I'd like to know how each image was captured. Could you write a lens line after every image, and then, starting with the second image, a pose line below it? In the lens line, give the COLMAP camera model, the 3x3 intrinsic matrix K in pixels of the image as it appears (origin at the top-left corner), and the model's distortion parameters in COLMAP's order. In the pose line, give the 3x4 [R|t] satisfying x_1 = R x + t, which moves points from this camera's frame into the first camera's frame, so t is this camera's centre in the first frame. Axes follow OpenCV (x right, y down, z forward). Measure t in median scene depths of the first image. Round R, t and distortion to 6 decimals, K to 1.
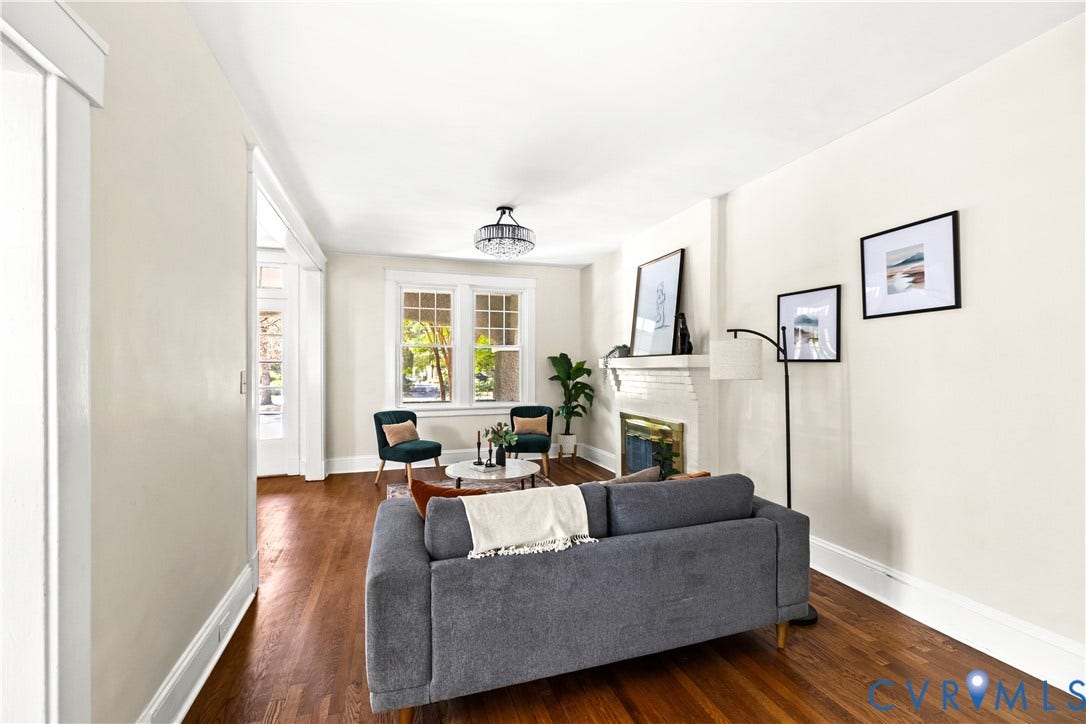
lens RADIAL K [[463.3, 0, 543.2], [0, 463.3, 367.1], [0, 0, 1]] dist [-0.002283, 0.000316]
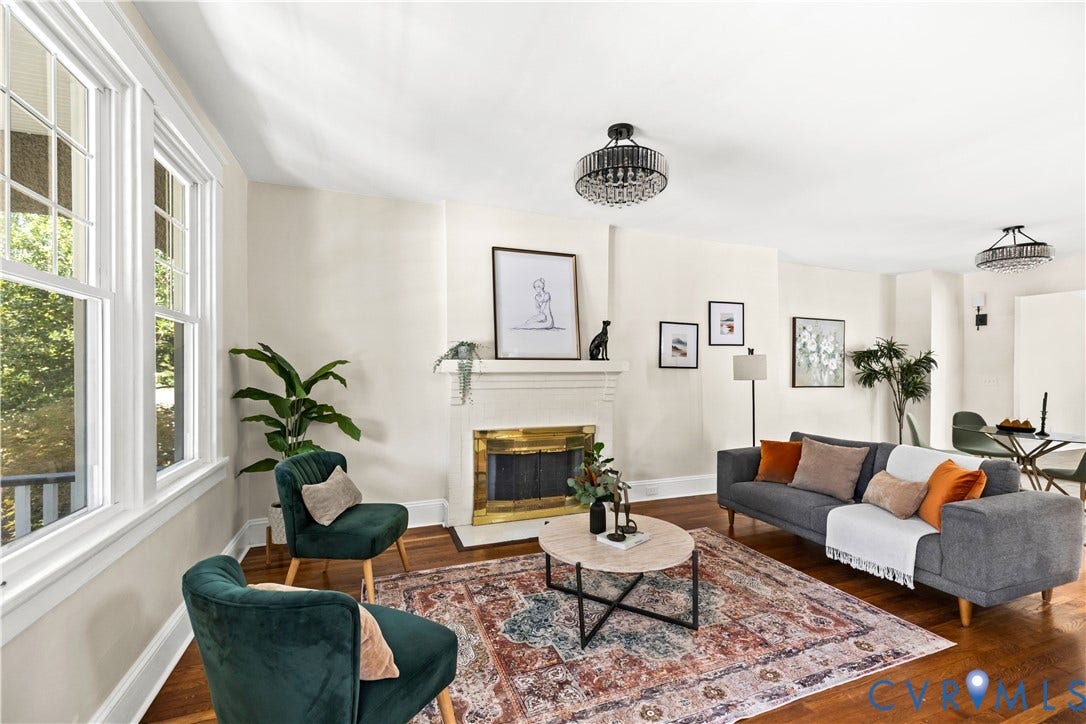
lens RADIAL K [[463.3, 0, 547.4], [0, 463.3, 368.9], [0, 0, 1]] dist [-0.002283, 0.000316]
pose [[-0.056509, 0.003308, 0.998397, -0.681897], [-0.001295, 0.999993, -0.003386, -0.001861], [-0.998401, -0.001484, -0.056504, 1.070541]]
